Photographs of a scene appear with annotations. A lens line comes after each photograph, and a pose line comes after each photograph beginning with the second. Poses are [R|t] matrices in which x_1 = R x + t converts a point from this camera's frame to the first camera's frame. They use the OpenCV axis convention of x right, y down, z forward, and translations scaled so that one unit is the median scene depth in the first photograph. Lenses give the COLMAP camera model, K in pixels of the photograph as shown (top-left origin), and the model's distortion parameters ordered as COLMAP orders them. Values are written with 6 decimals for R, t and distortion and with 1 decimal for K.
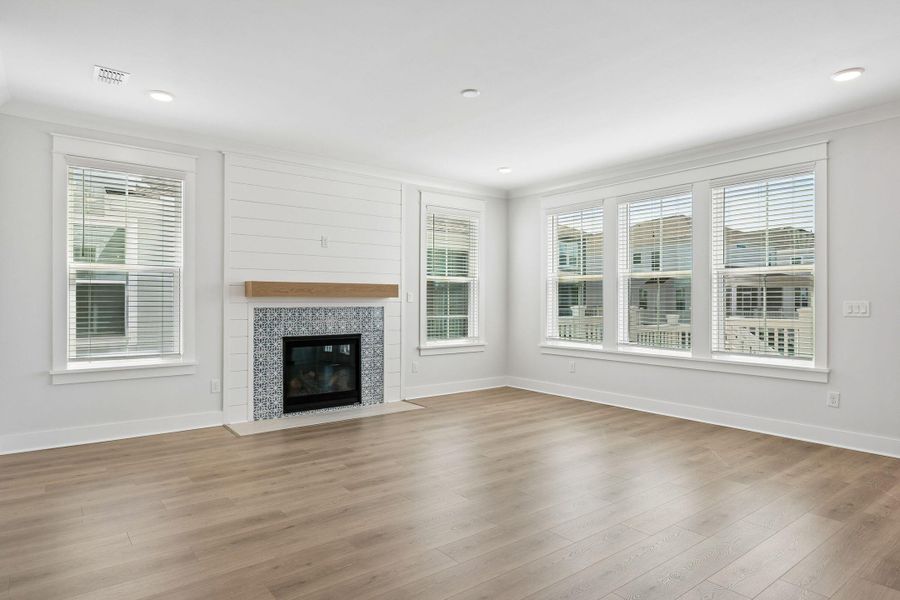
lens RADIAL K [[517.3, 0, 447.5], [0, 517.3, 299.9], [0, 0, 1]] dist [0.001072, 0.005107]
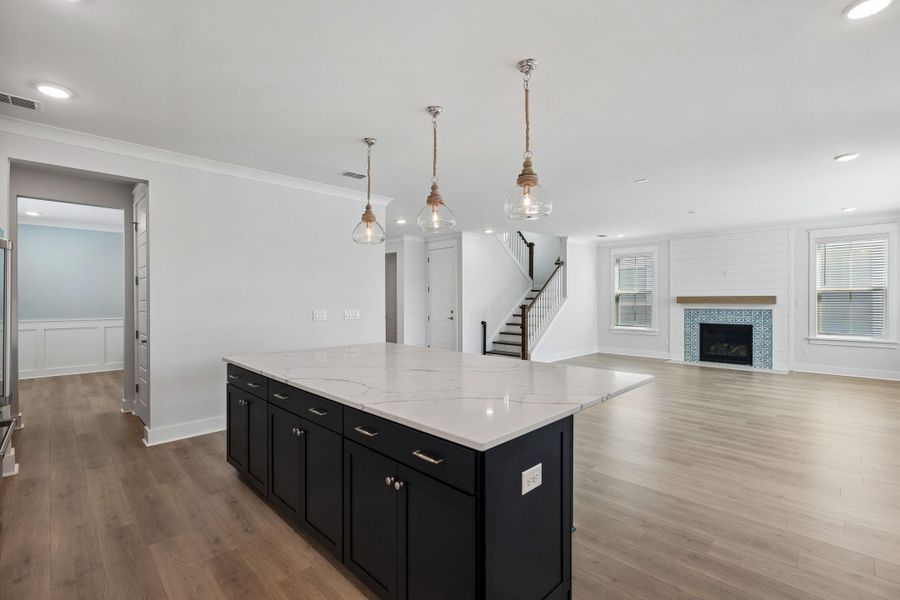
lens RADIAL K [[399.1, 0, 453.5], [0, 399.1, 301.3], [0, 0, 1]] dist [0.001412, -0.000234]
pose [[0.135407, 0.001878, -0.990788, 1.093377], [0.005793, 0.999980, 0.002687, -0.023619], [0.990773, -0.006104, 0.135393, -0.170347]]
